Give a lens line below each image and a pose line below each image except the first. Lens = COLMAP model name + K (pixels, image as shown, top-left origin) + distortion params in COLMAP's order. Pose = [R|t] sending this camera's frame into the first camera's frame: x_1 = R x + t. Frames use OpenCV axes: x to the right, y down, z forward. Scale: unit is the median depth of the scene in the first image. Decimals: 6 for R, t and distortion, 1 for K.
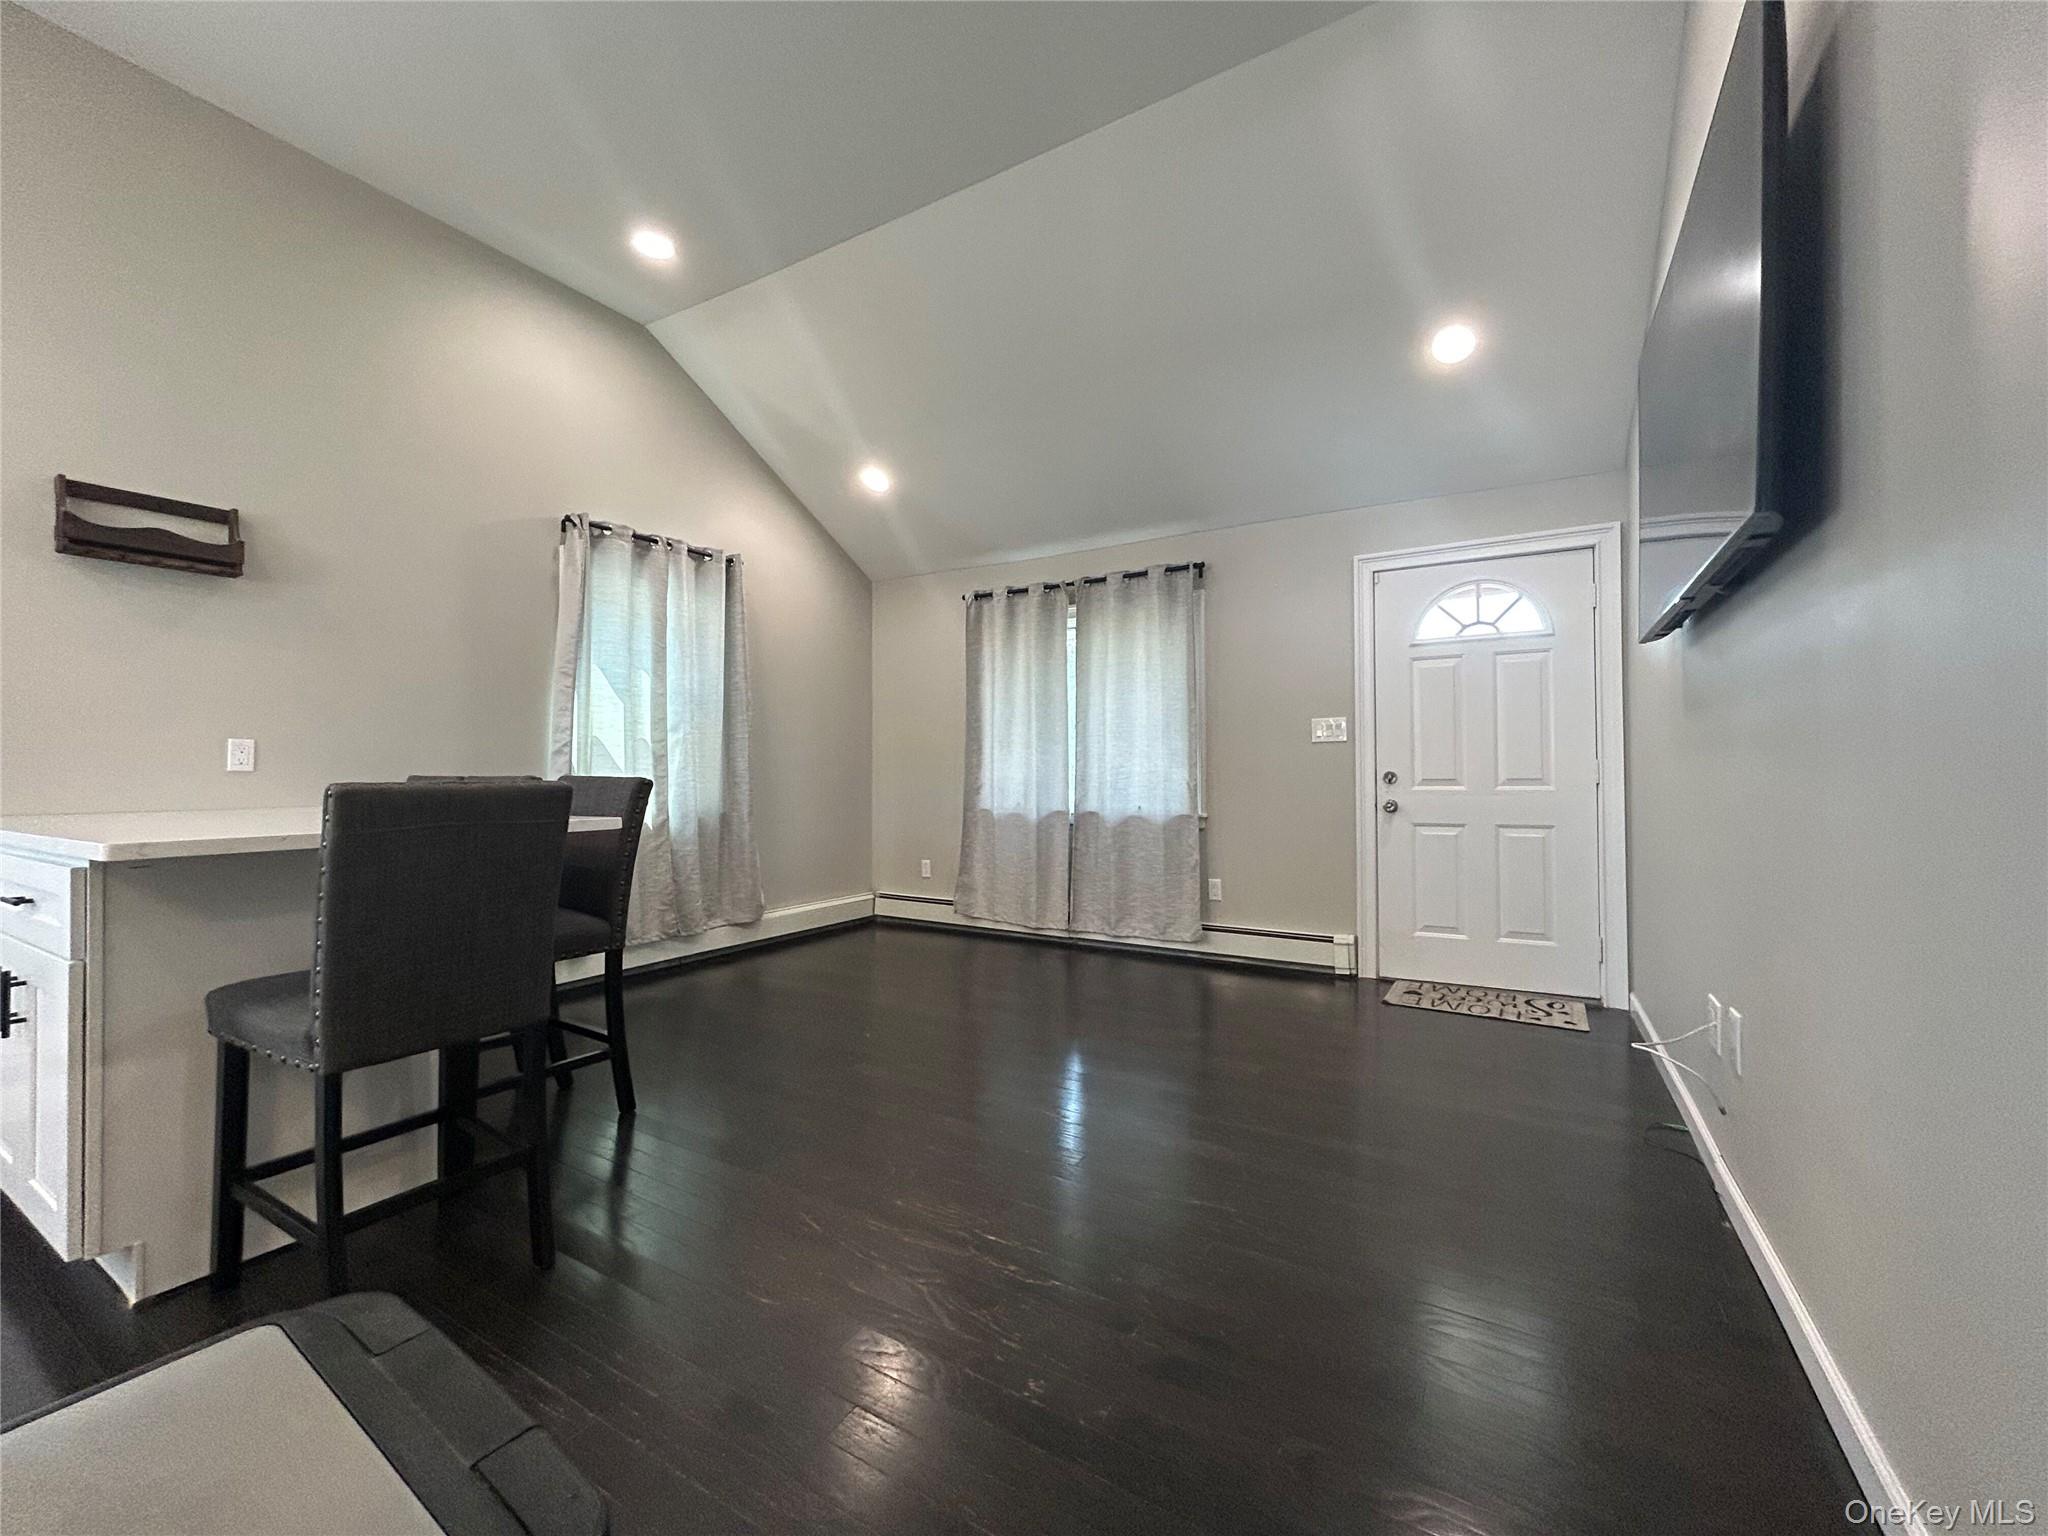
lens RADIAL K [[825.7, 0, 1025.2], [0, 825.7, 764.6], [0, 0, 1]] dist [-0.002851, 0.000187]
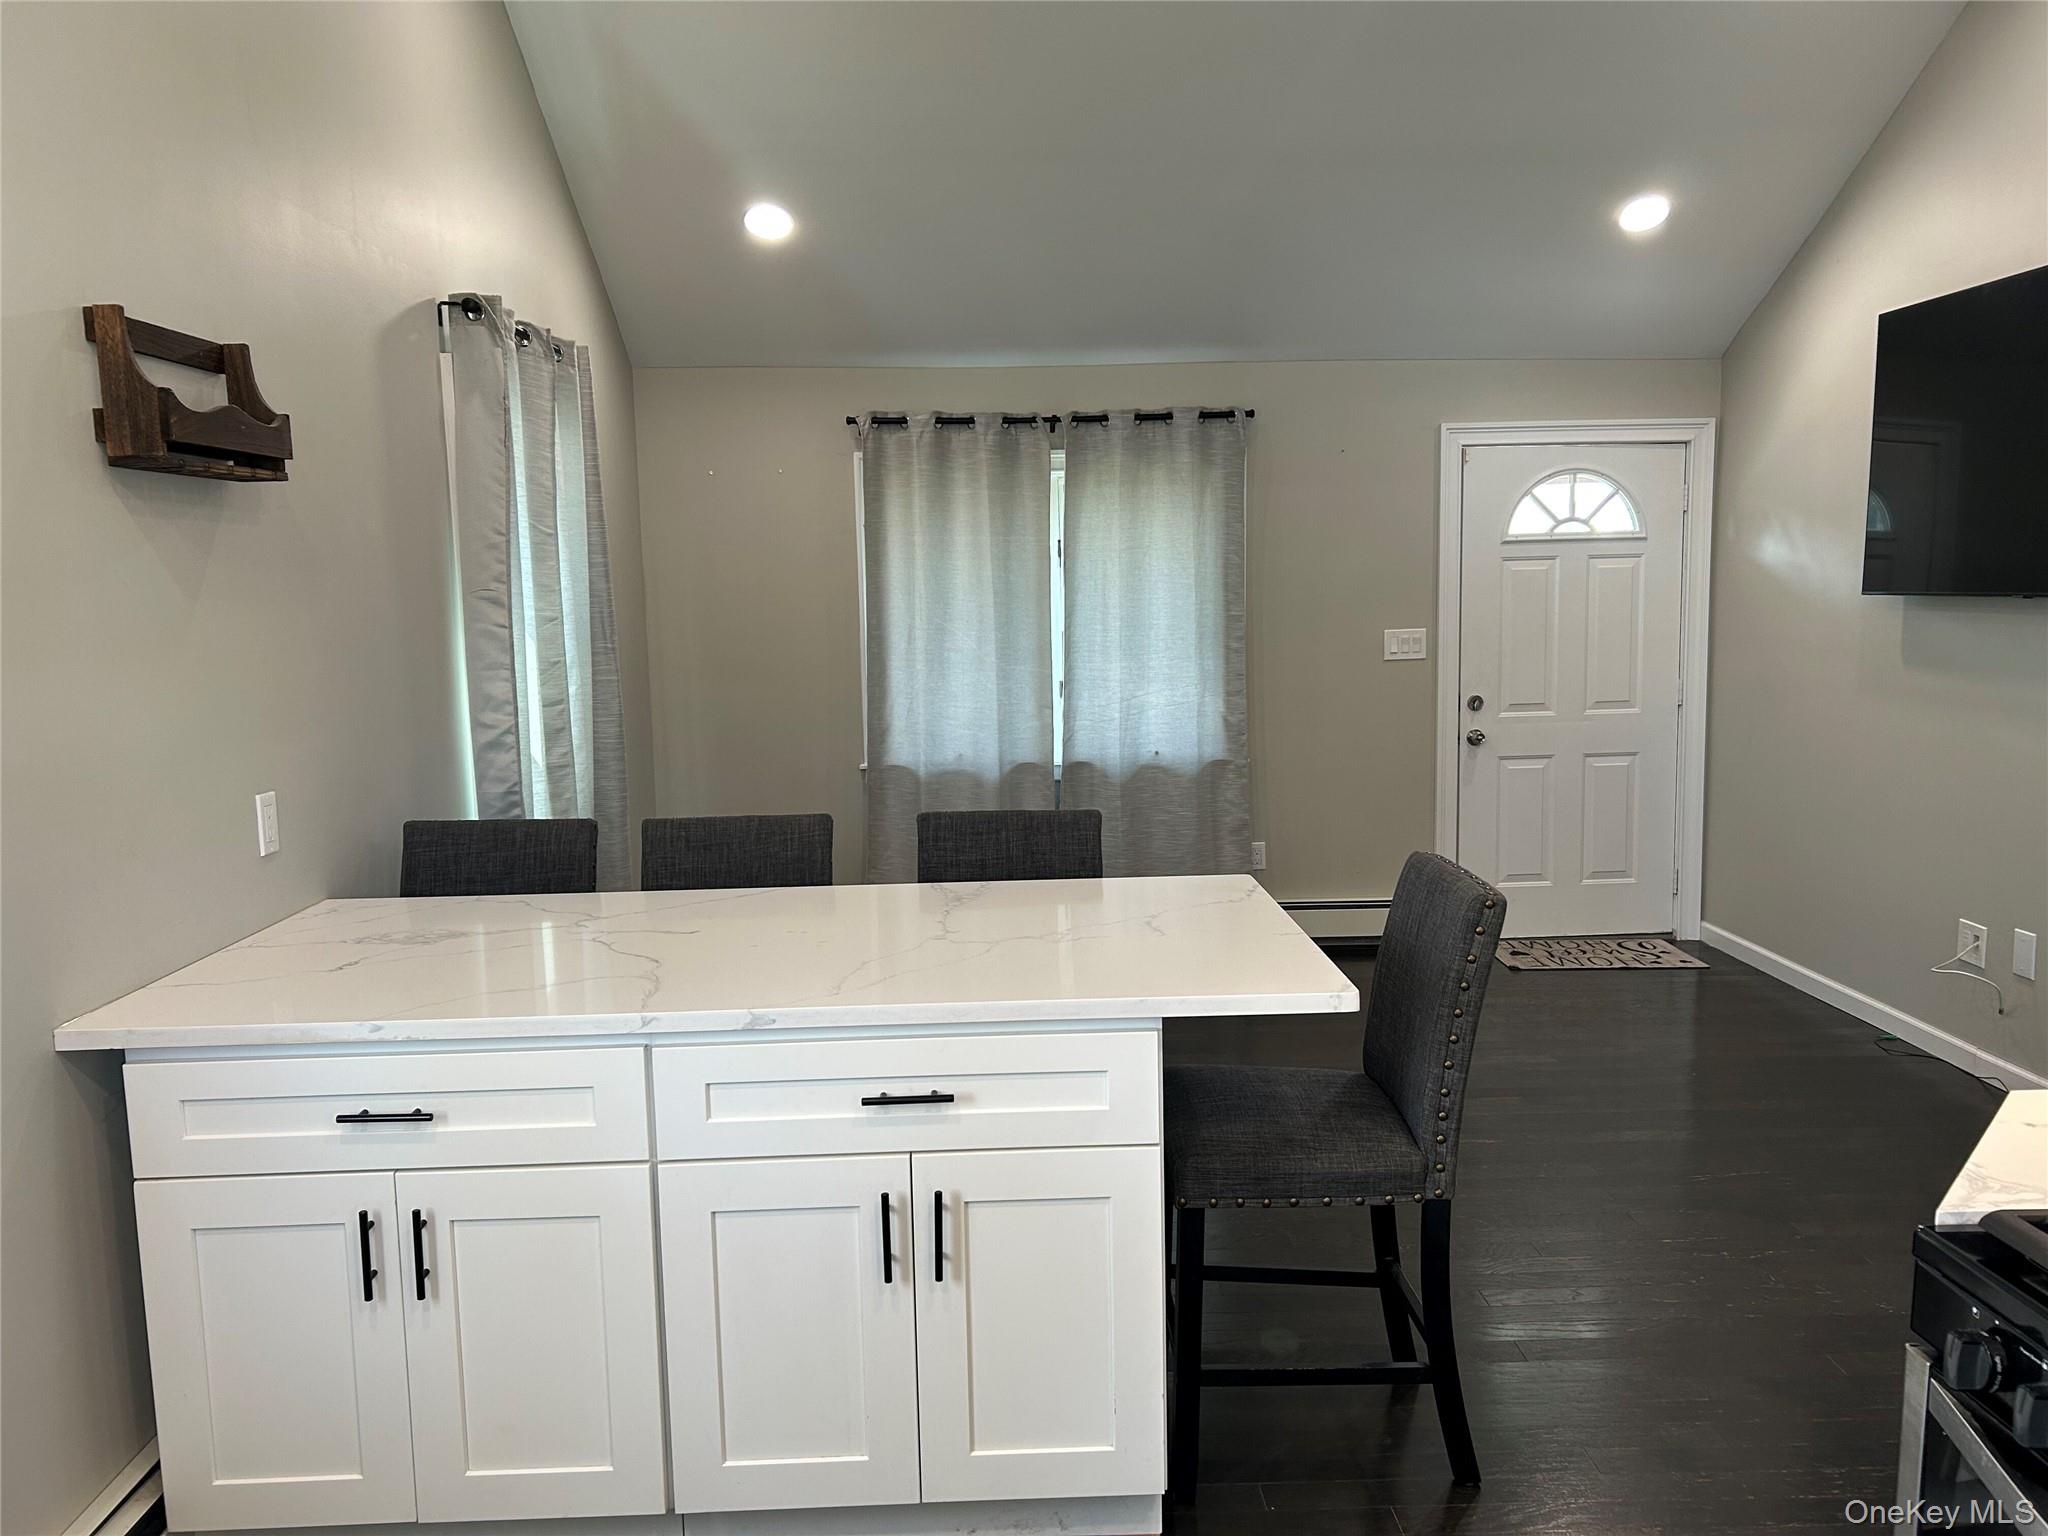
lens RADIAL K [[1552.3, 0, 1023.9], [0, 1552.3, 775.0], [0, 0, 1]] dist [0.025610, -0.009642]
pose [[0.840432, -0.078935, 0.536138, -0.702829], [0.009004, 0.991232, 0.131823, -0.110234], [-0.541843, -0.105960, 0.833774, -0.054121]]
